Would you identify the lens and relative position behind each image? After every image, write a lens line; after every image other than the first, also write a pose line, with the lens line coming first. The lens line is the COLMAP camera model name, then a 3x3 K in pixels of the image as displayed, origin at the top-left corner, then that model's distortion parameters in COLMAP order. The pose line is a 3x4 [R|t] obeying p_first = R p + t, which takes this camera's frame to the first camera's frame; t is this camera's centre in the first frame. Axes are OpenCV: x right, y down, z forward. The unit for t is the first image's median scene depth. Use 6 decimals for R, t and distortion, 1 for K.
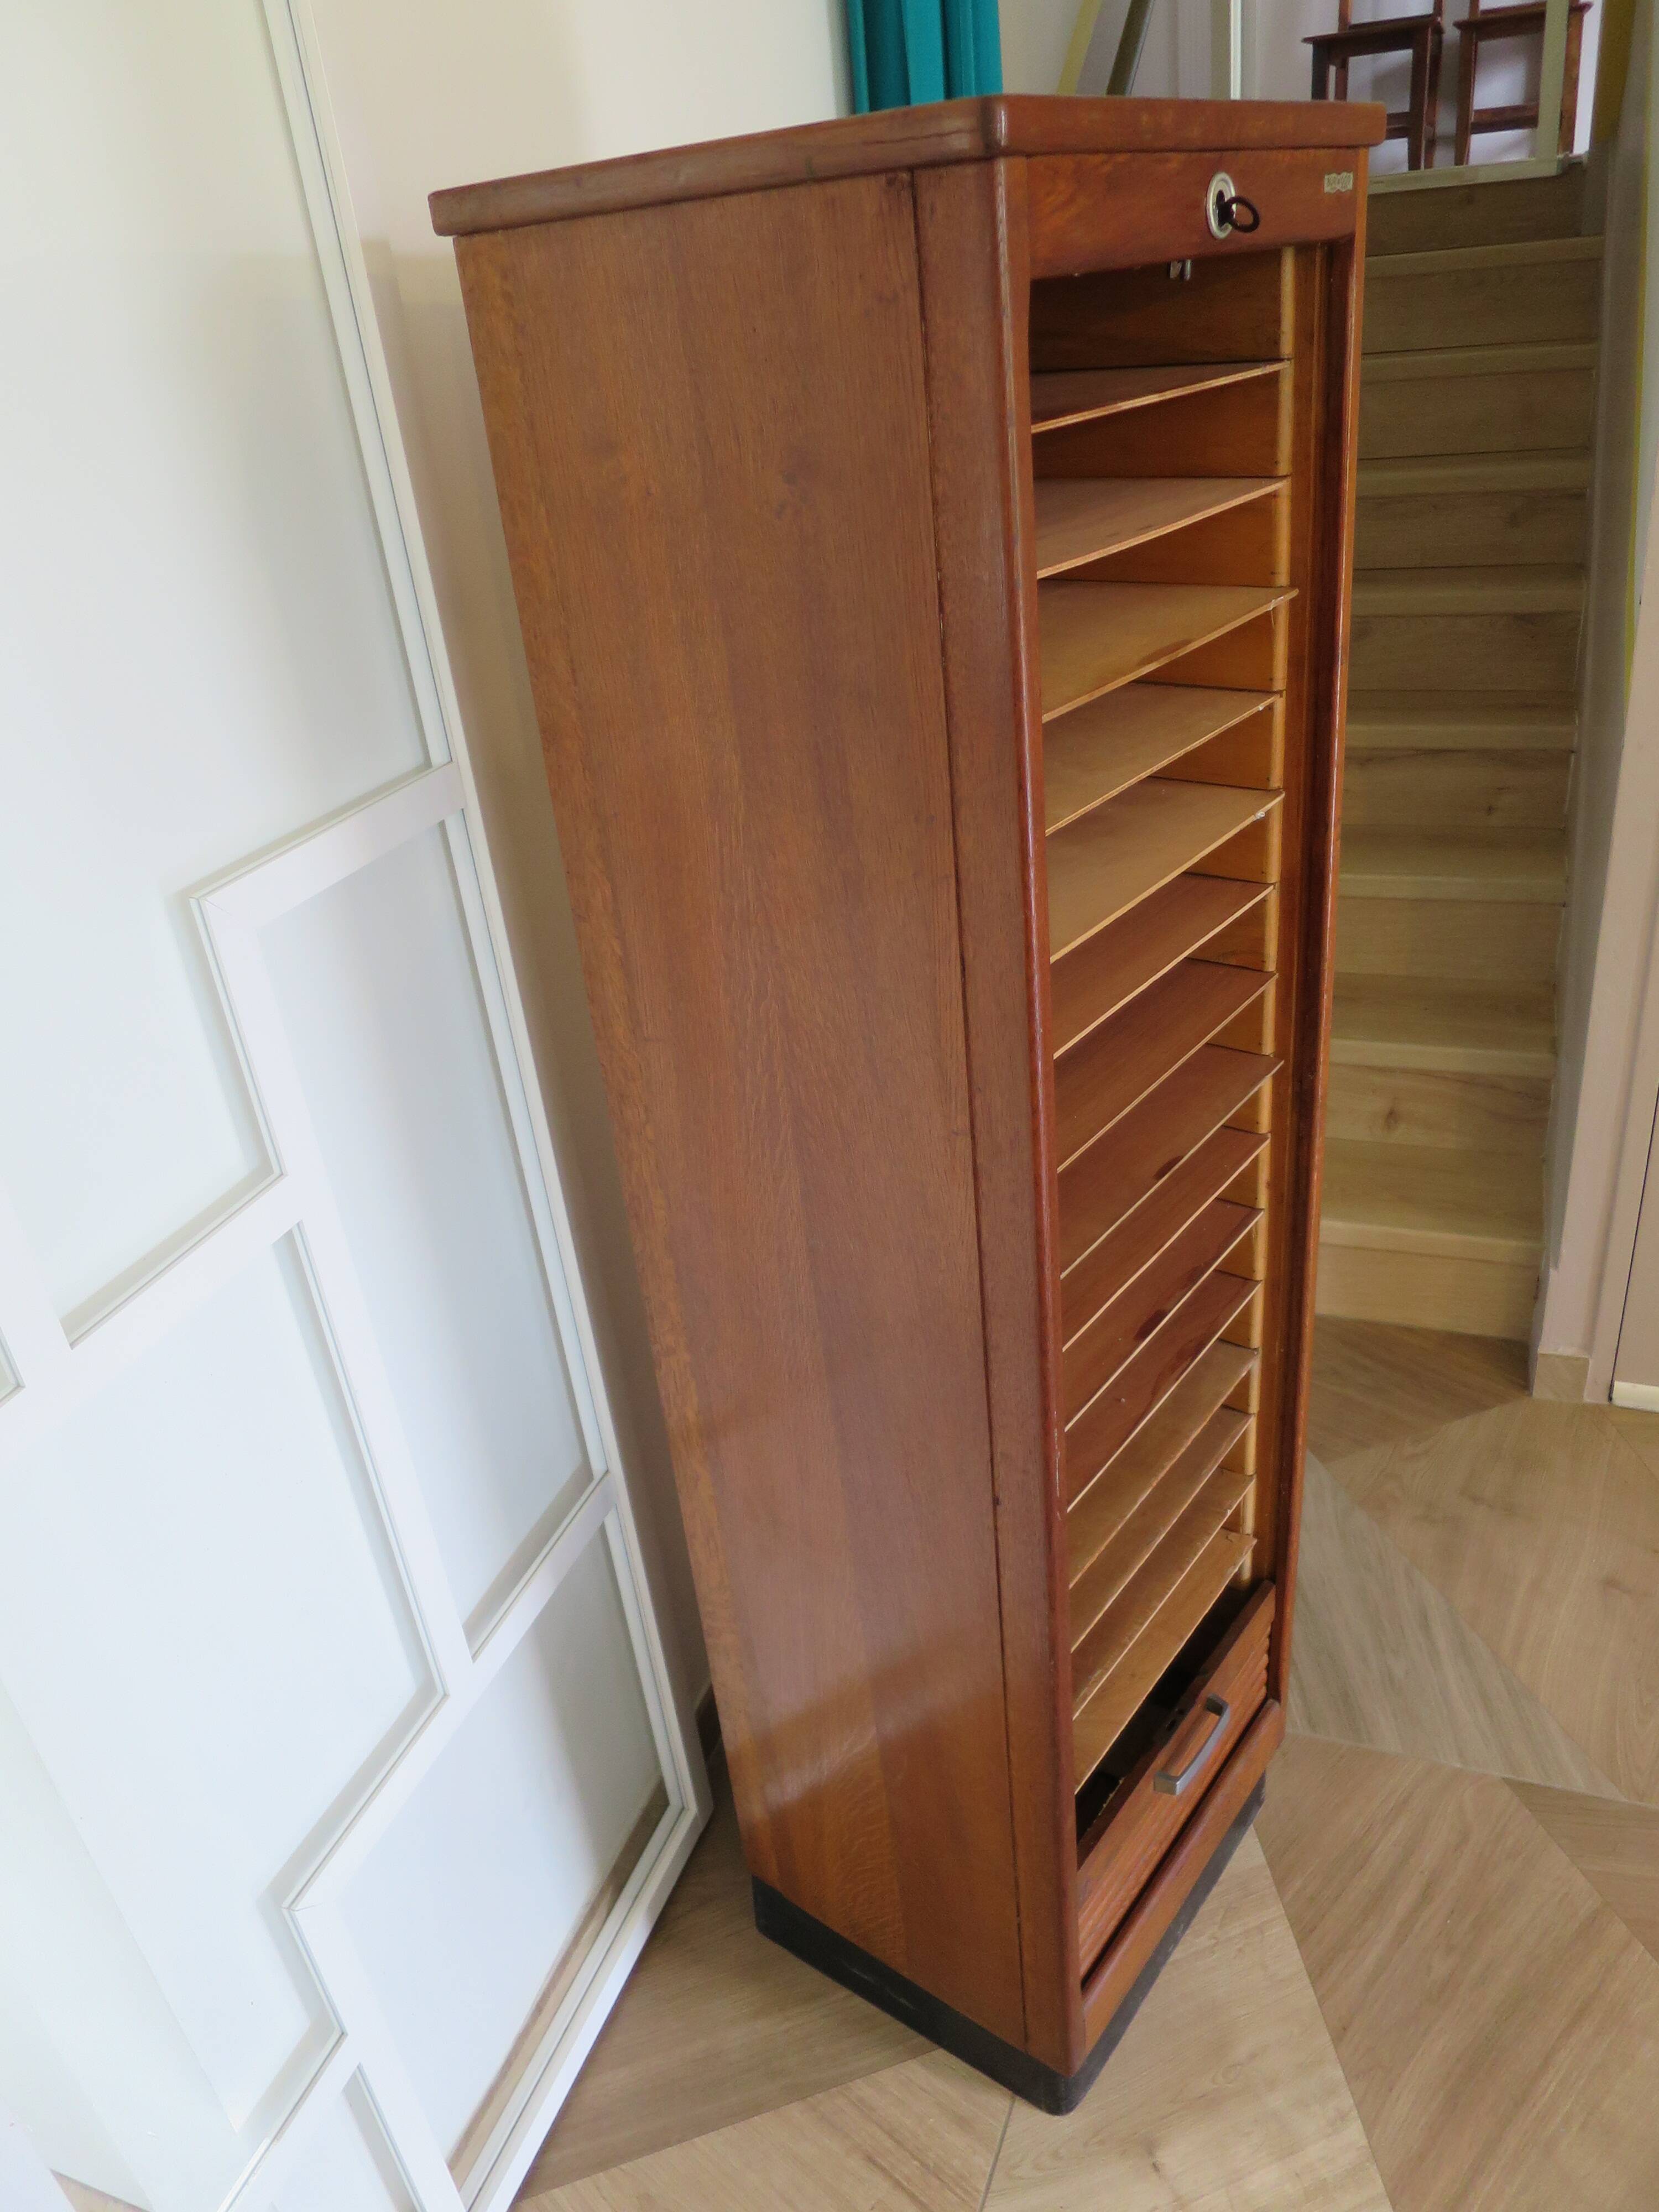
lens RADIAL K [[1591.1, 0, 831.3], [0, 1591.1, 1110.0], [0, 0, 1]] dist [-0.047880, 0.012003]
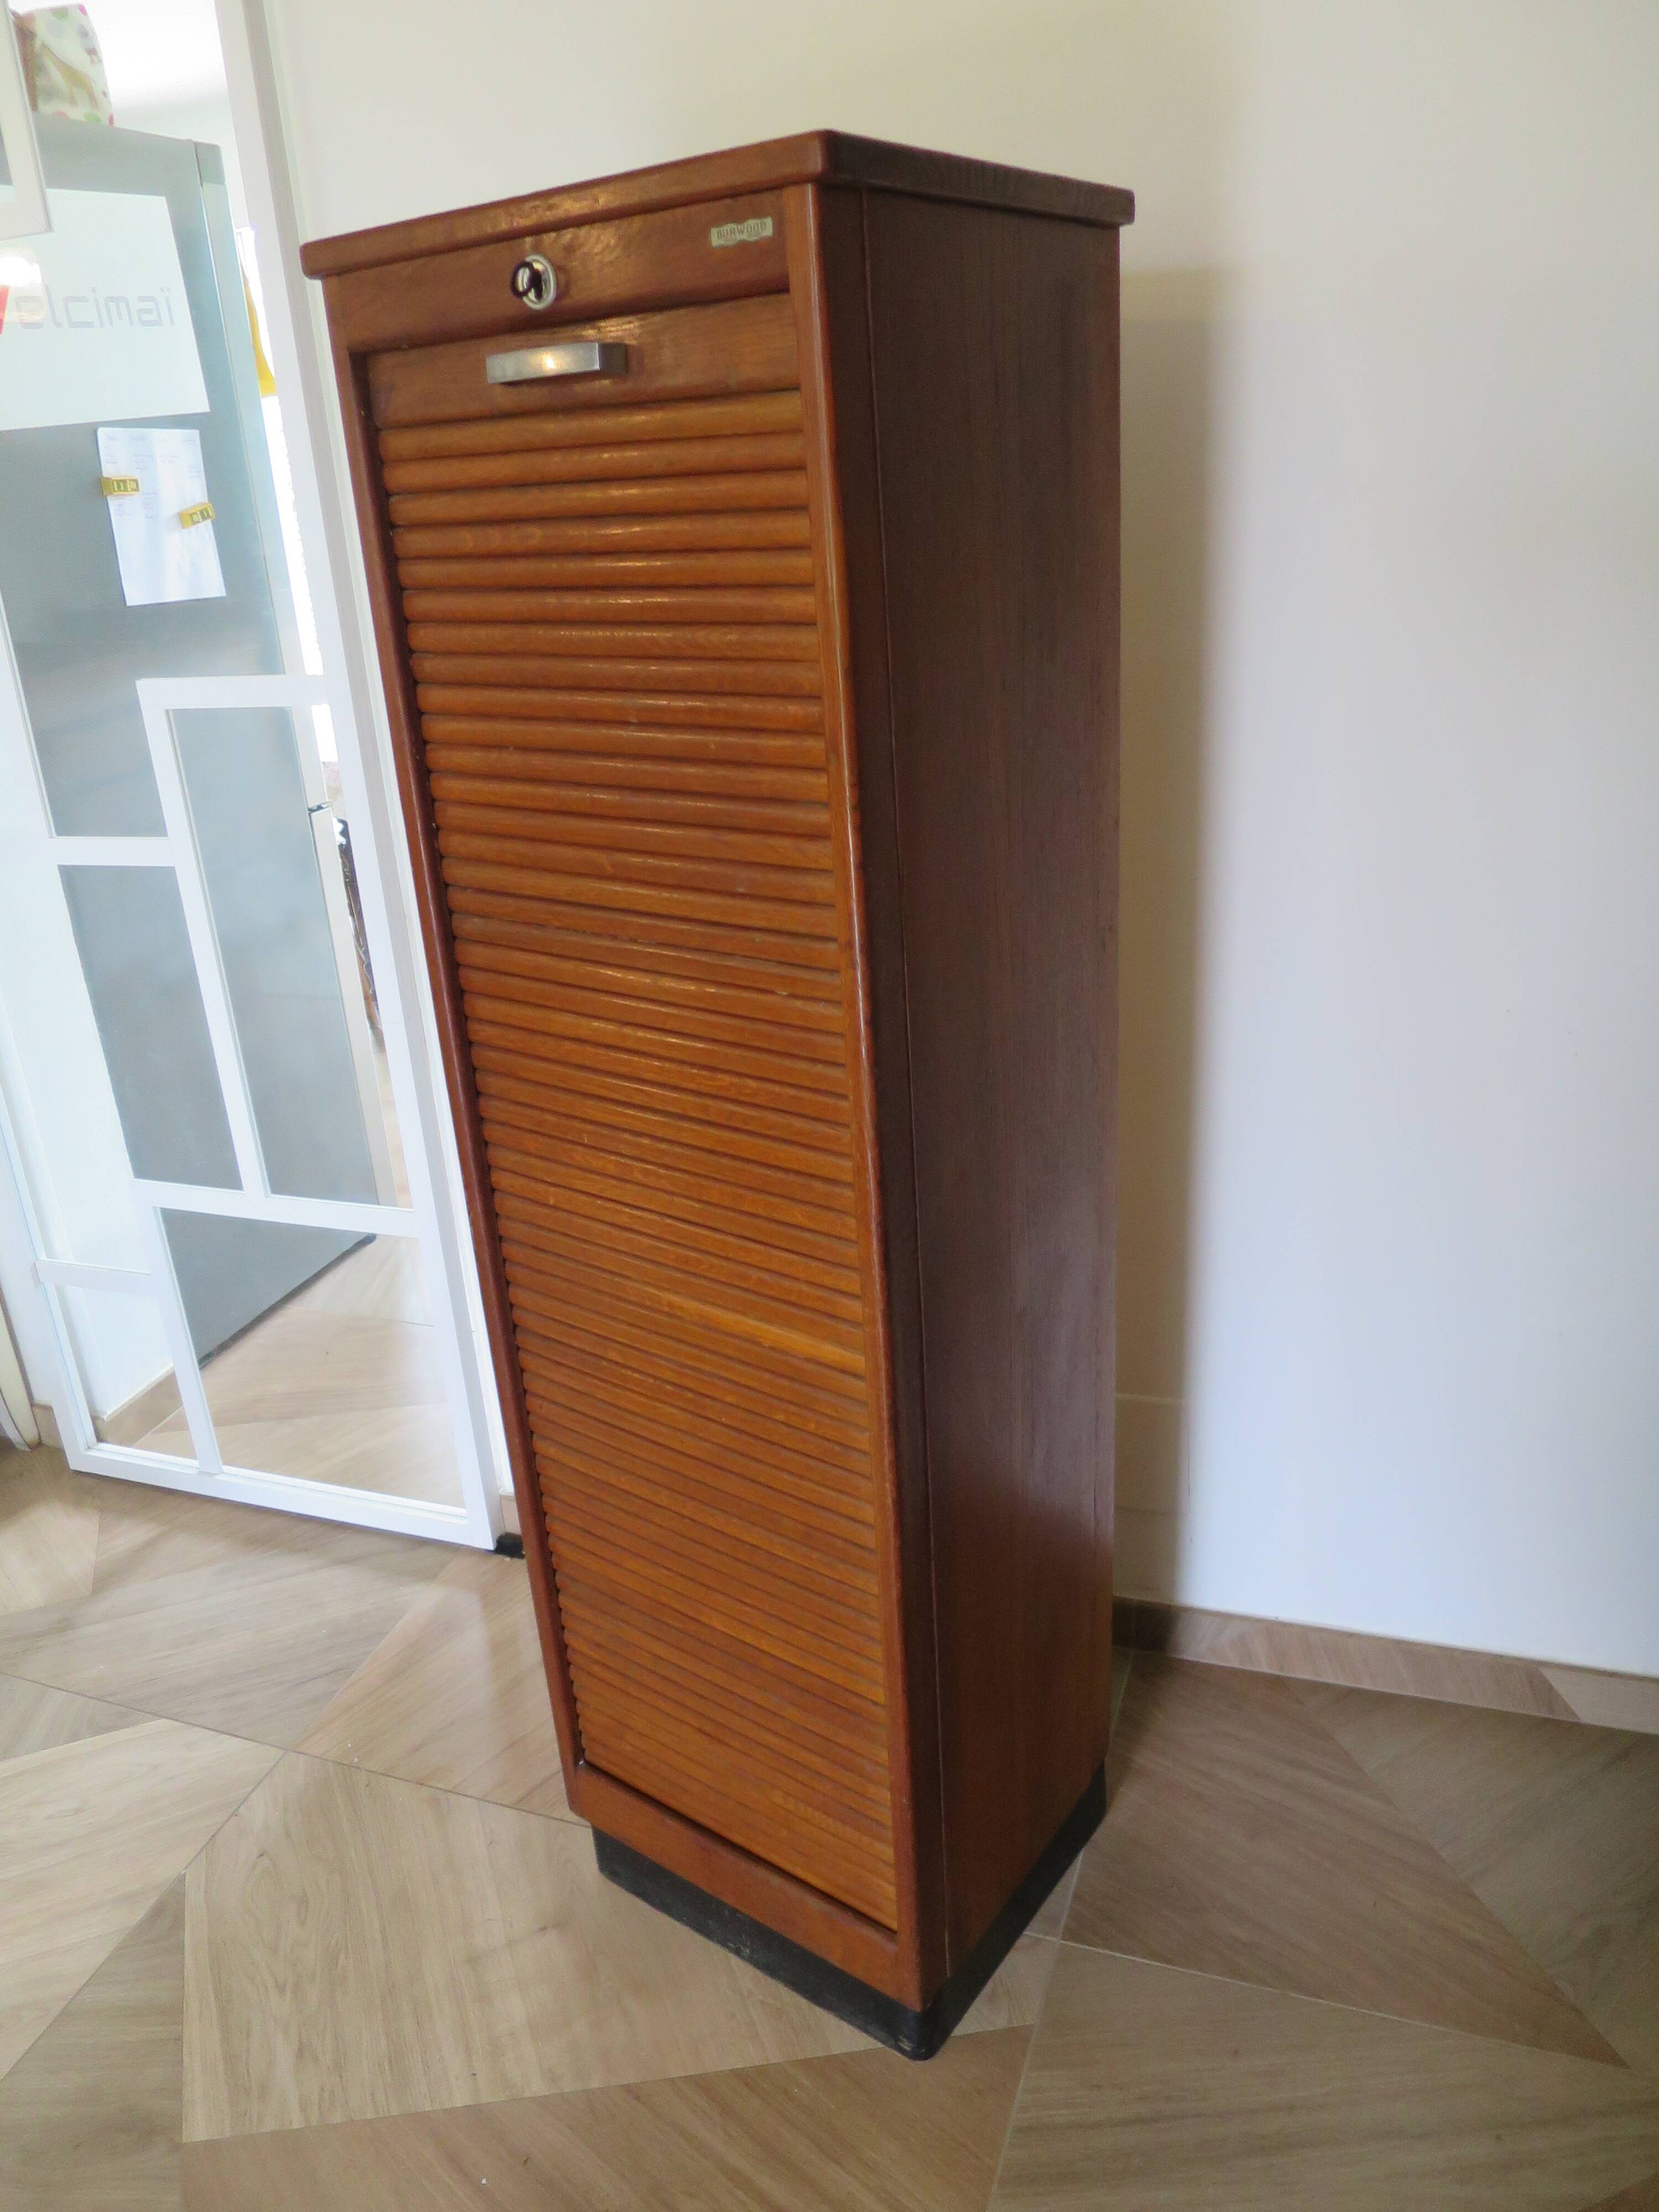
lens RADIAL K [[1591.1, 0, 844.3], [0, 1591.1, 1109.5], [0, 0, 1]] dist [-0.047880, 0.012003]
pose [[0.048086, 0.465178, -0.883910, 0.963635], [-0.421858, 0.811593, 0.404169, -0.391842], [0.905386, 0.353449, 0.235265, 0.697297]]
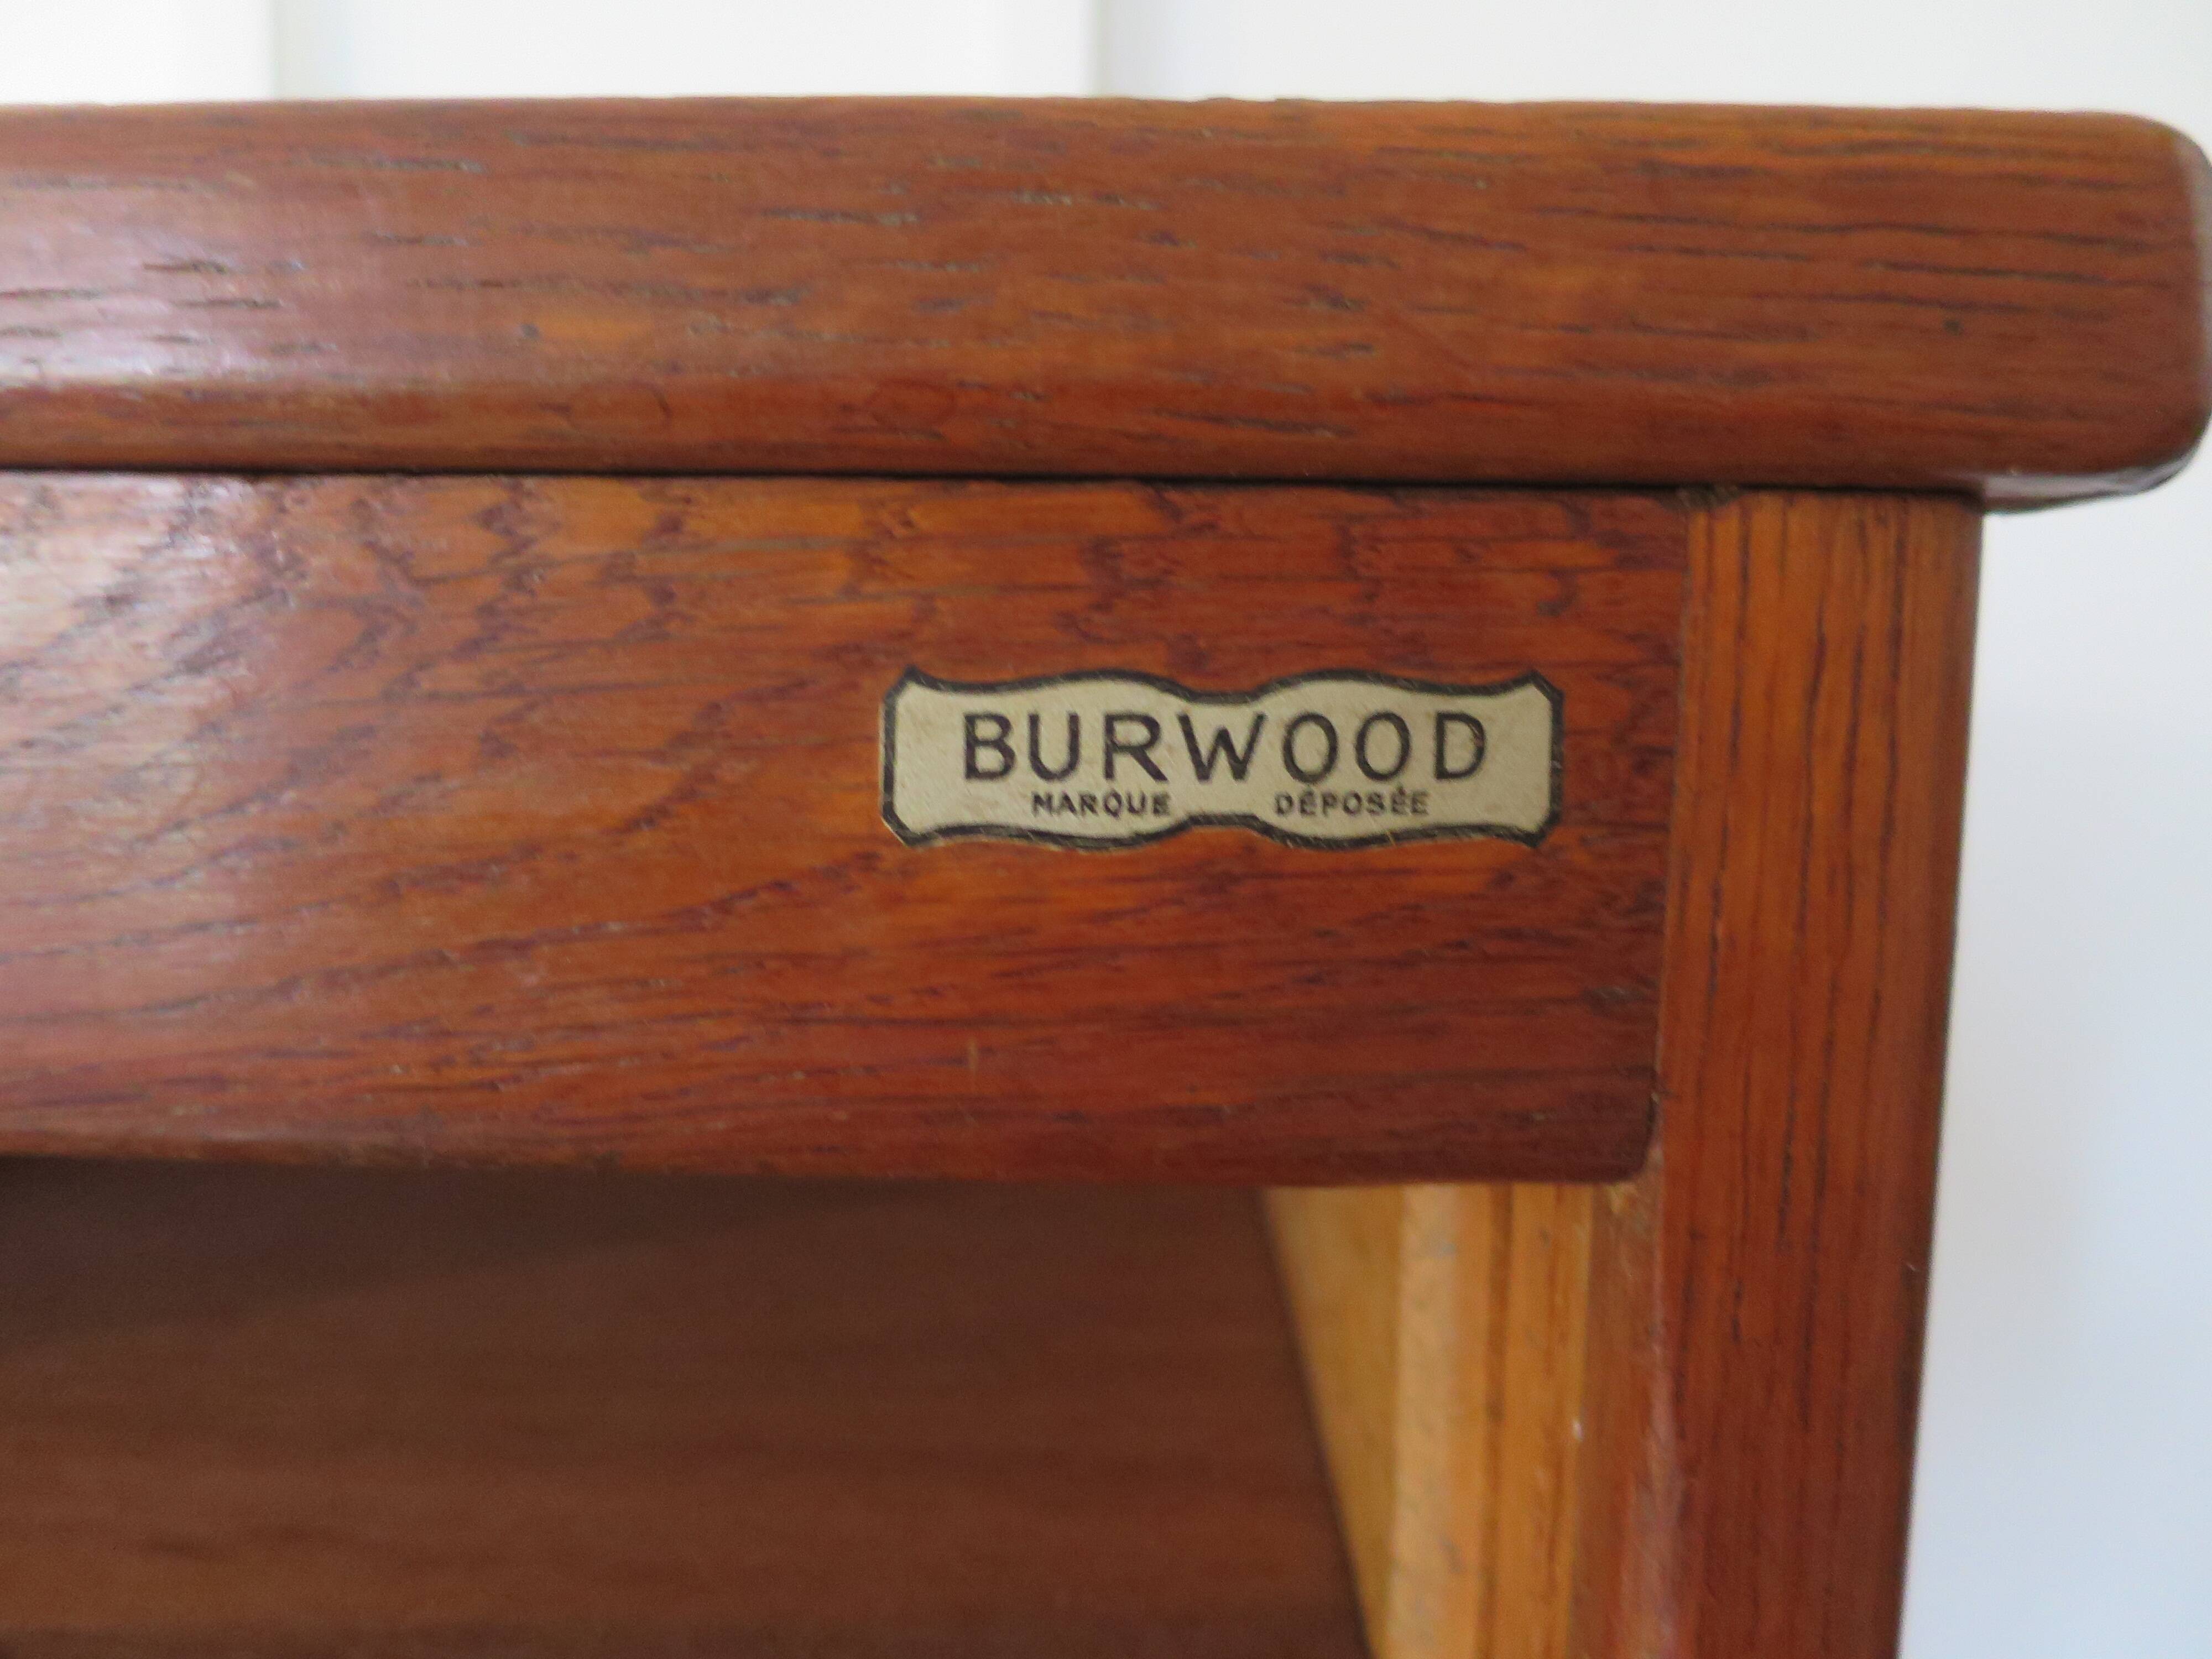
lens RADIAL K [[1573.0, 0, 1105.5], [0, 1573.0, 836.1], [0, 0, 1]] dist [-0.036313, 0.002648]
pose [[0.598060, 0.190214, -0.778552, 0.279254], [-0.443942, 0.887404, -0.124215, -0.390652], [0.667263, 0.419920, 0.615165, 0.633612]]
